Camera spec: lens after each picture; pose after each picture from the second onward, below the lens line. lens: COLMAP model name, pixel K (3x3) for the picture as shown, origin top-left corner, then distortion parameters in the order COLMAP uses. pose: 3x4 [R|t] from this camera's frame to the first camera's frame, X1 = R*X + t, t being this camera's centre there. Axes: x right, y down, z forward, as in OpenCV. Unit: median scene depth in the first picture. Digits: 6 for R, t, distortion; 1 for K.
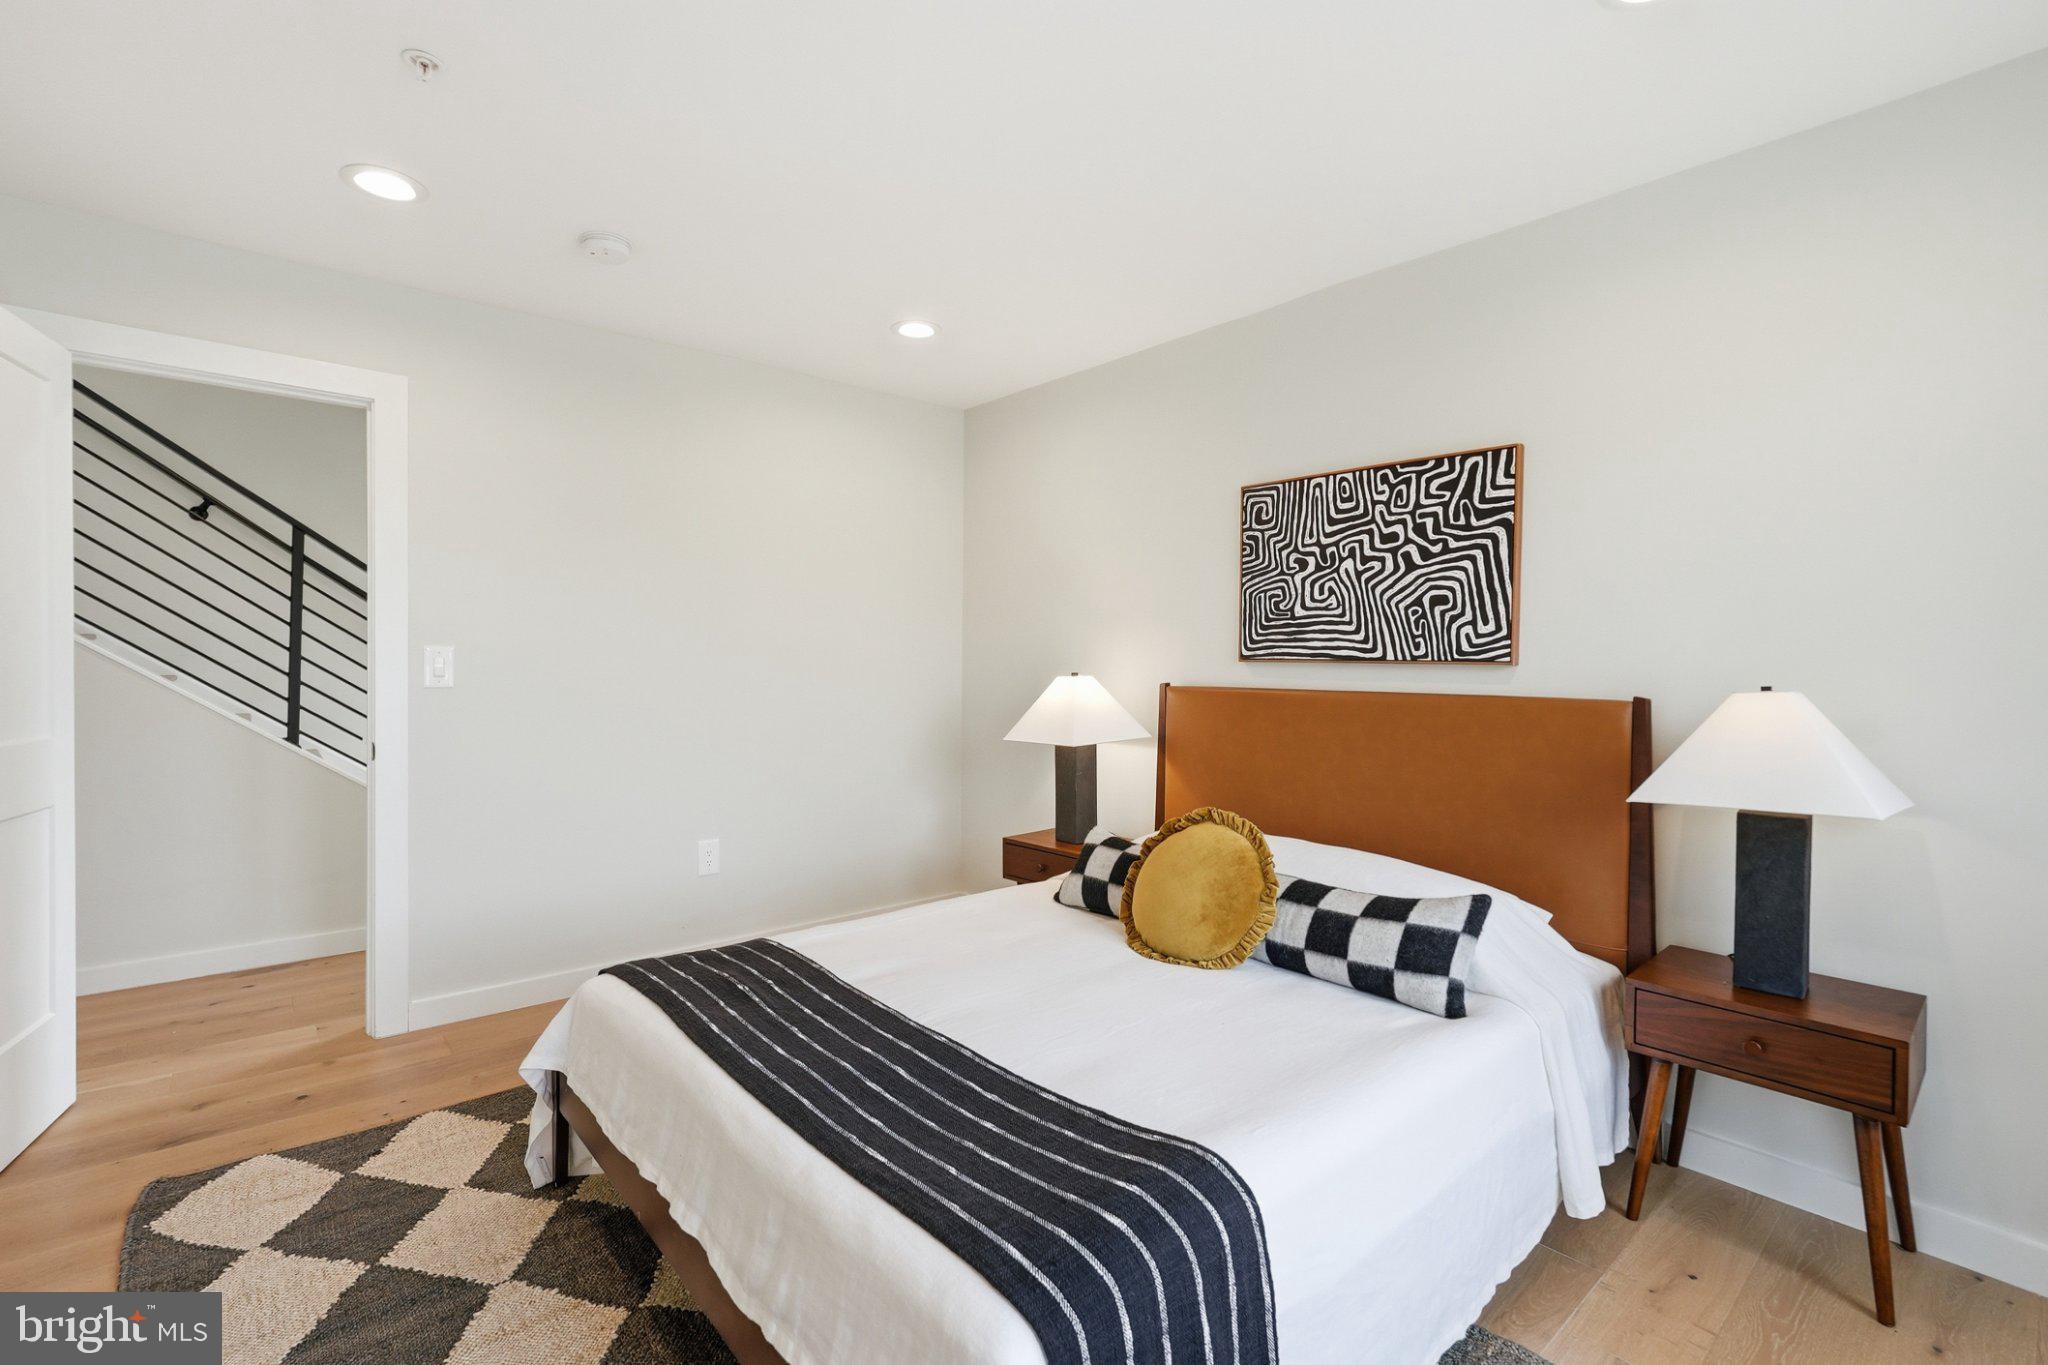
lens RADIAL K [[927.1, 0, 1019.8], [0, 927.1, 669.7], [0, 0, 1]] dist [0.000070, 0.000468]
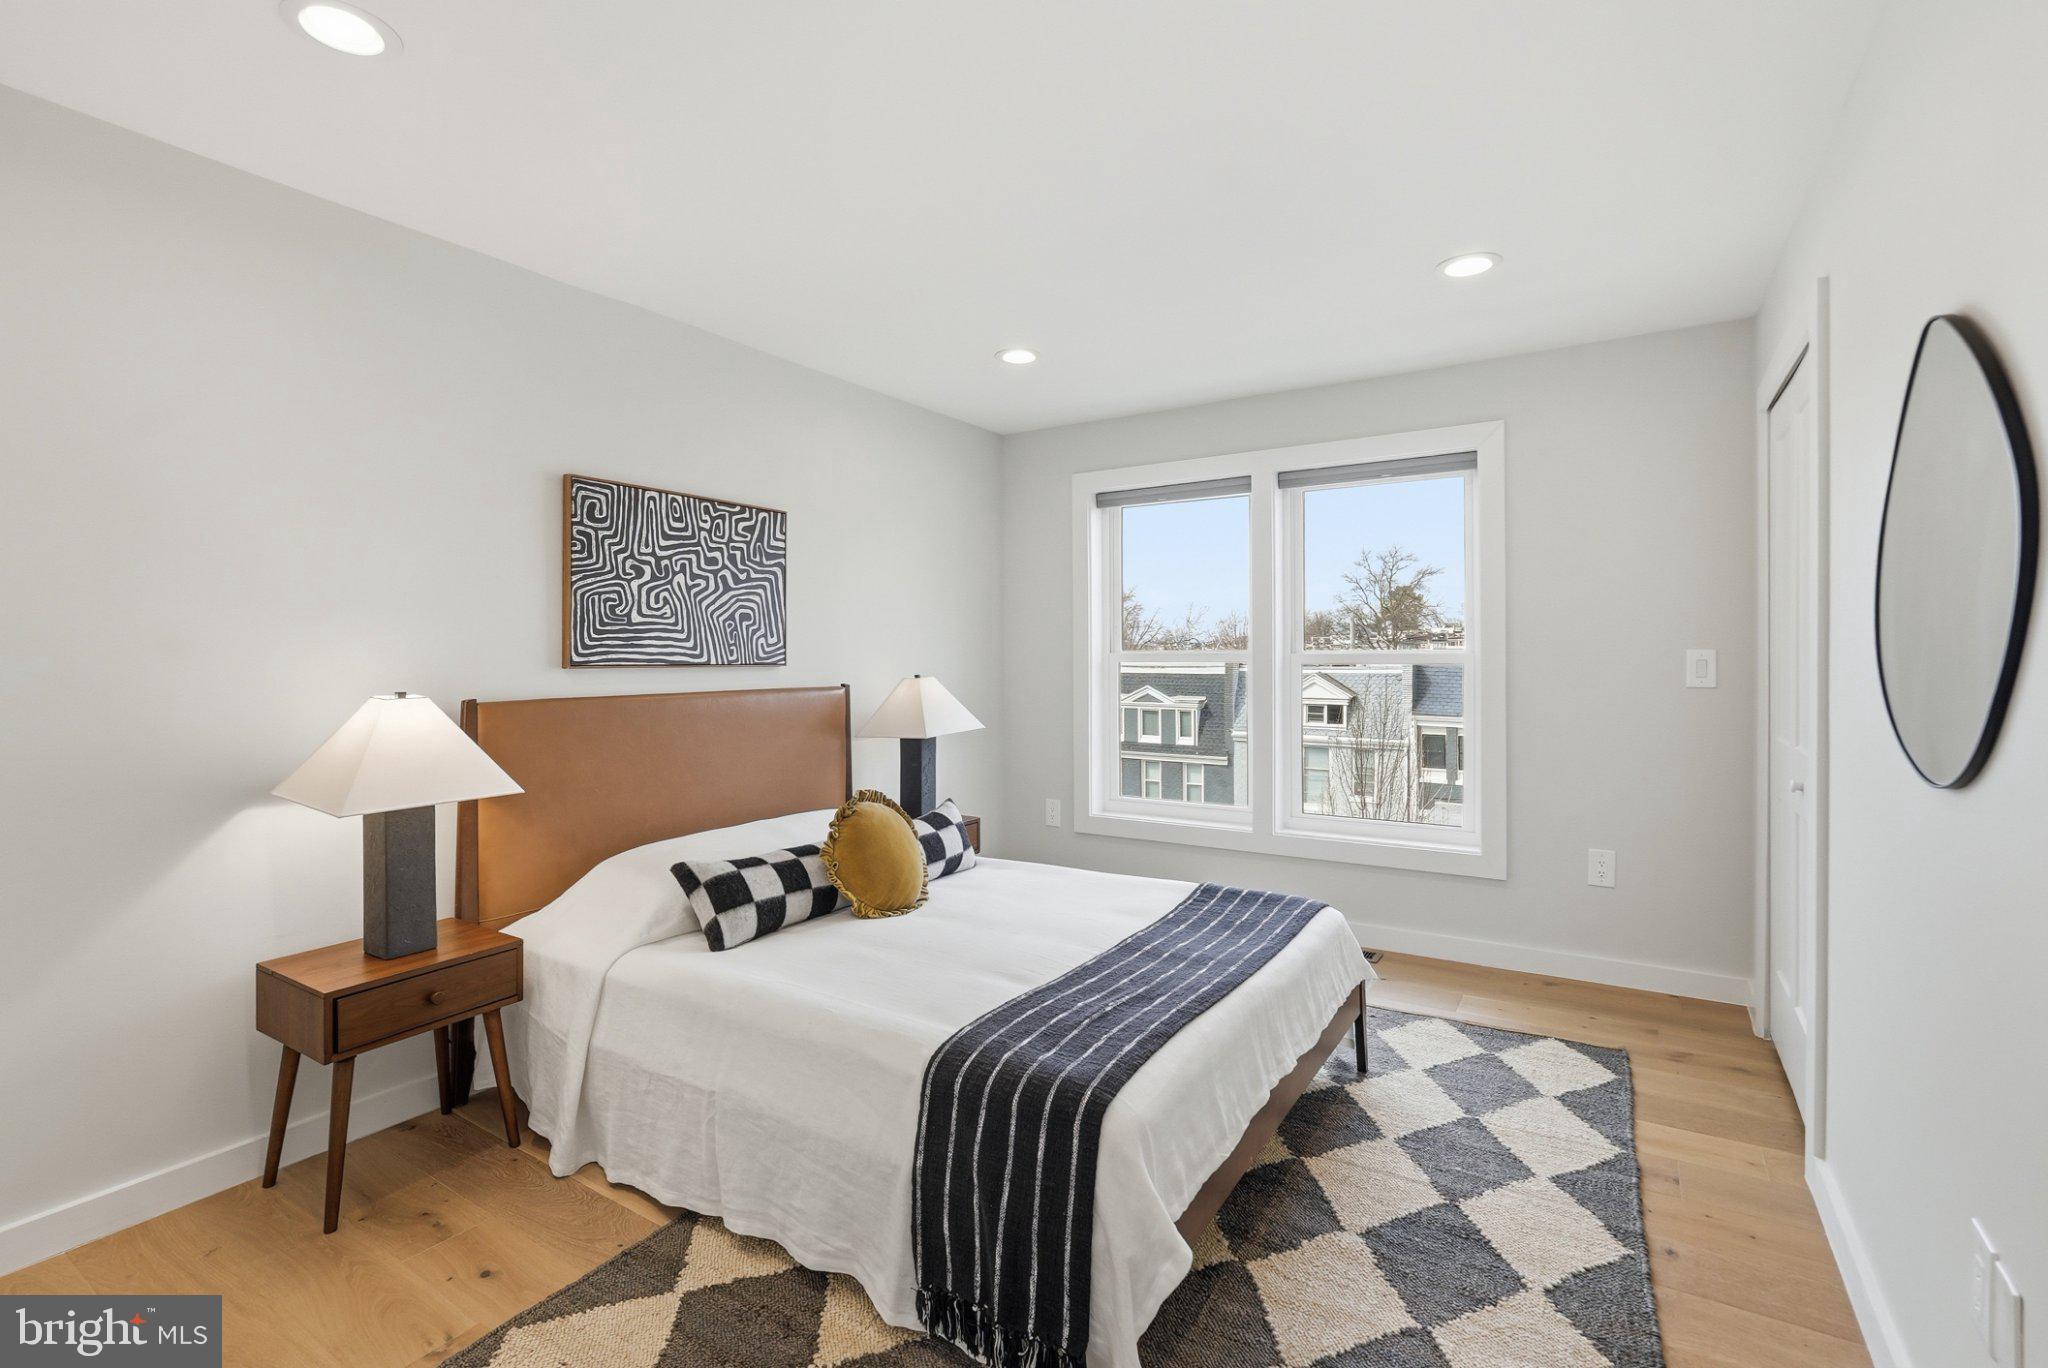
lens RADIAL K [[927.1, 0, 1019.8], [0, 927.1, 671.2], [0, 0, 1]] dist [0.000070, 0.000468]
pose [[-0.276085, -0.023872, 0.960837, -0.820471], [0.011907, 0.999530, 0.028255, -0.029193], [-0.961059, 0.019242, -0.275671, 0.913068]]
